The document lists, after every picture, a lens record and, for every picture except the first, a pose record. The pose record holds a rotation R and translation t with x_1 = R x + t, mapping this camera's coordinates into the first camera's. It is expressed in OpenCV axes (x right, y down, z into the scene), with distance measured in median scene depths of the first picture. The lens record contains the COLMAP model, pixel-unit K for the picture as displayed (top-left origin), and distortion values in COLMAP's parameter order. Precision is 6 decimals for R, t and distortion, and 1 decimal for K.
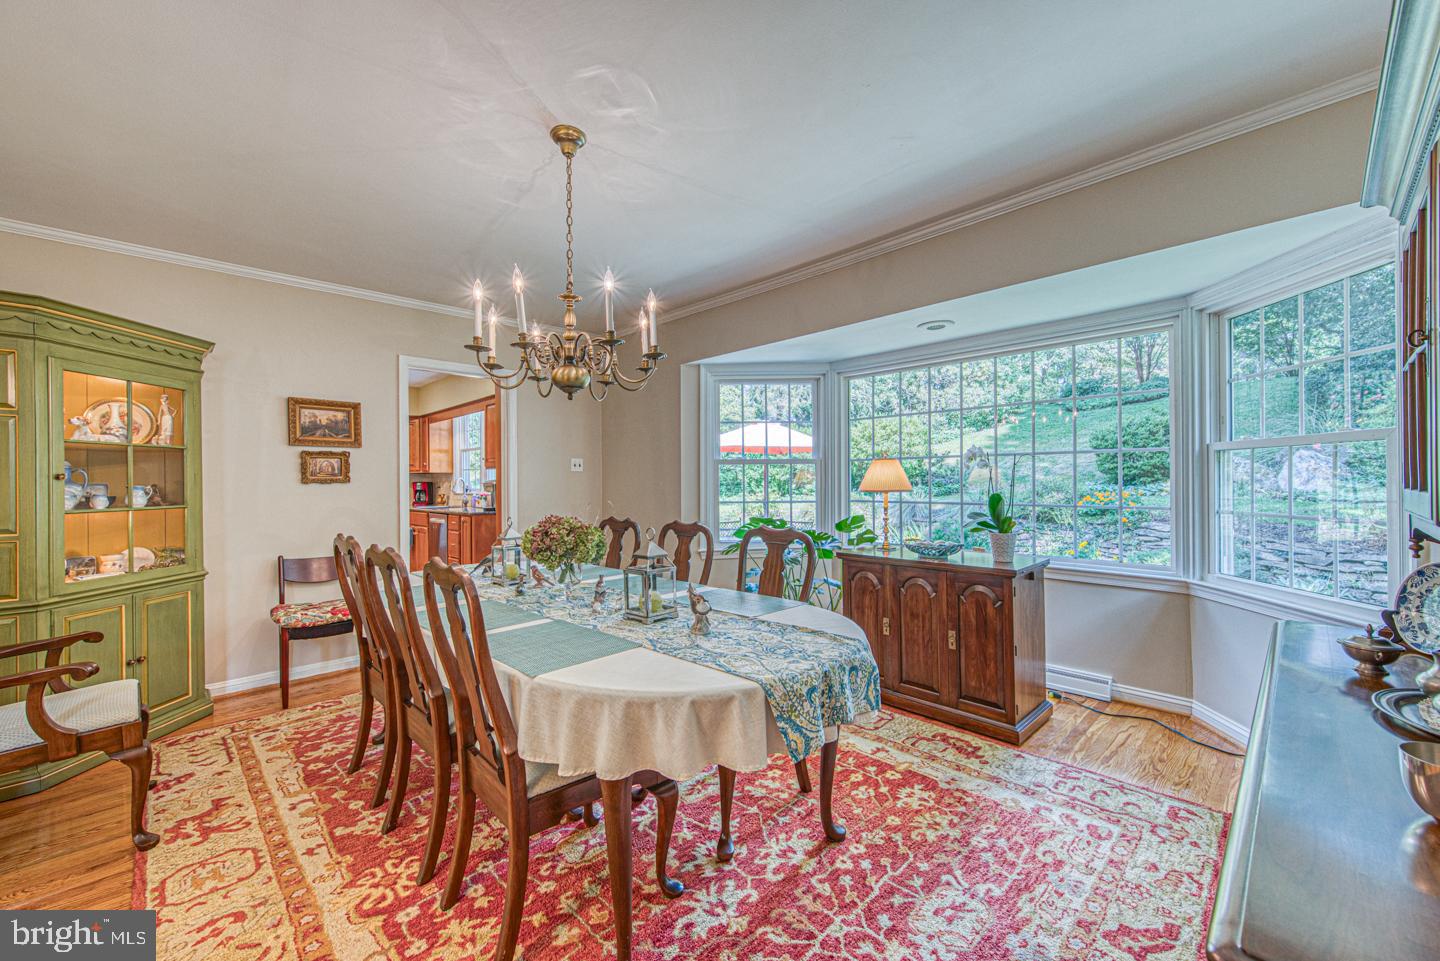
lens RADIAL K [[562.2, 0, 720.0], [0, 562.2, 480.5], [0, 0, 1]] dist [-0.002081, -0.000295]
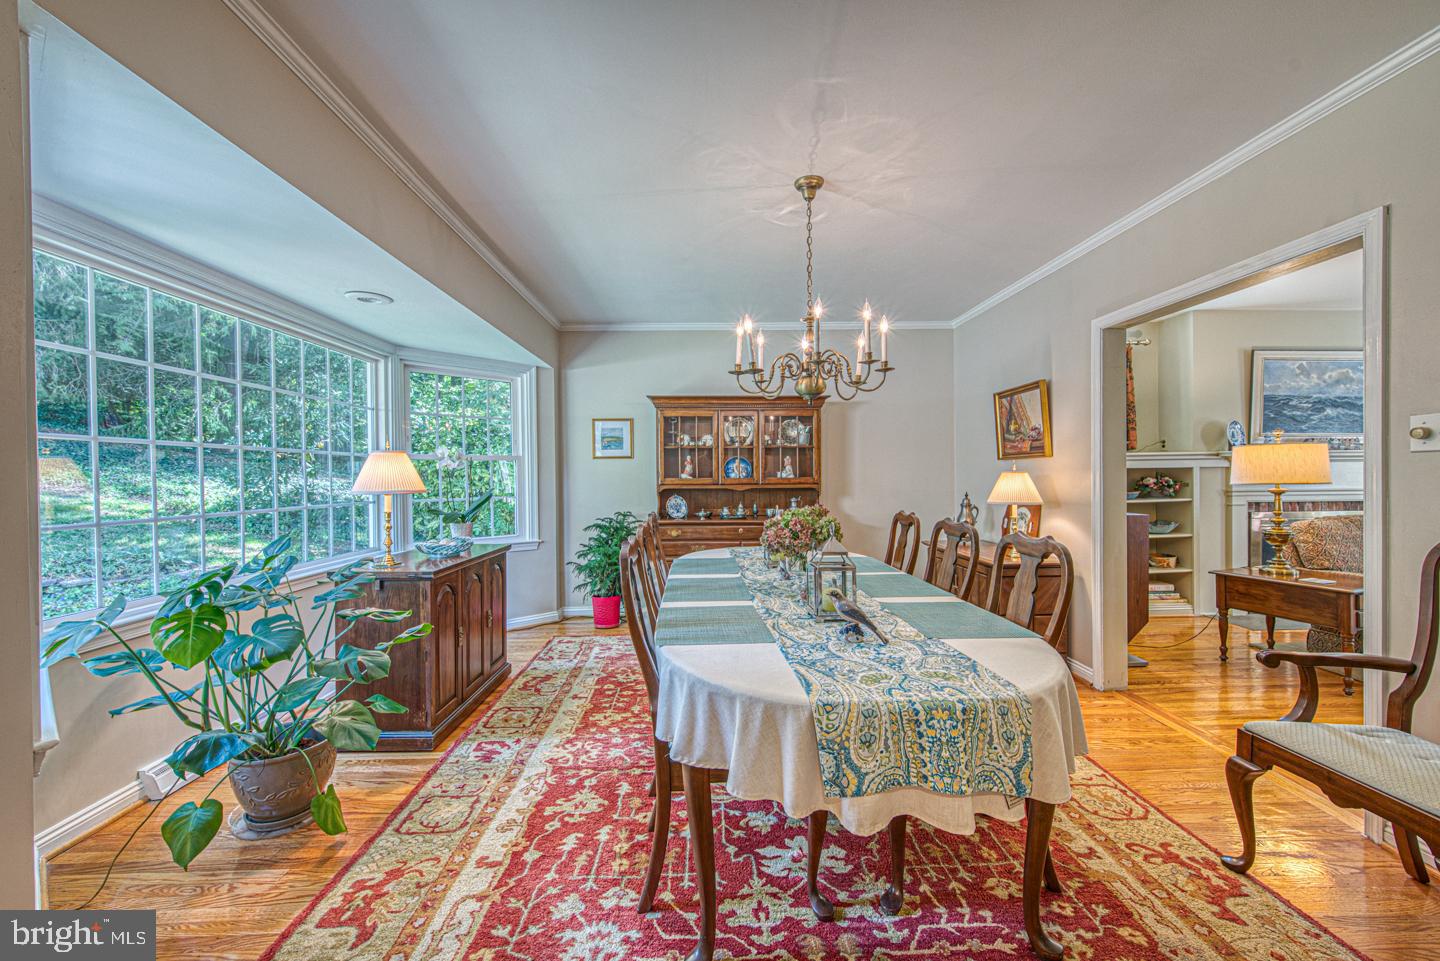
lens RADIAL K [[562.2, 0, 720.0], [0, 562.2, 480.5], [0, 0, 1]] dist [-0.002081, -0.000295]
pose [[-0.737234, 0.007698, 0.675594, -0.866071], [0.015793, 0.999858, 0.005841, 0.005709], [-0.675453, 0.014976, -0.737251, 1.874168]]
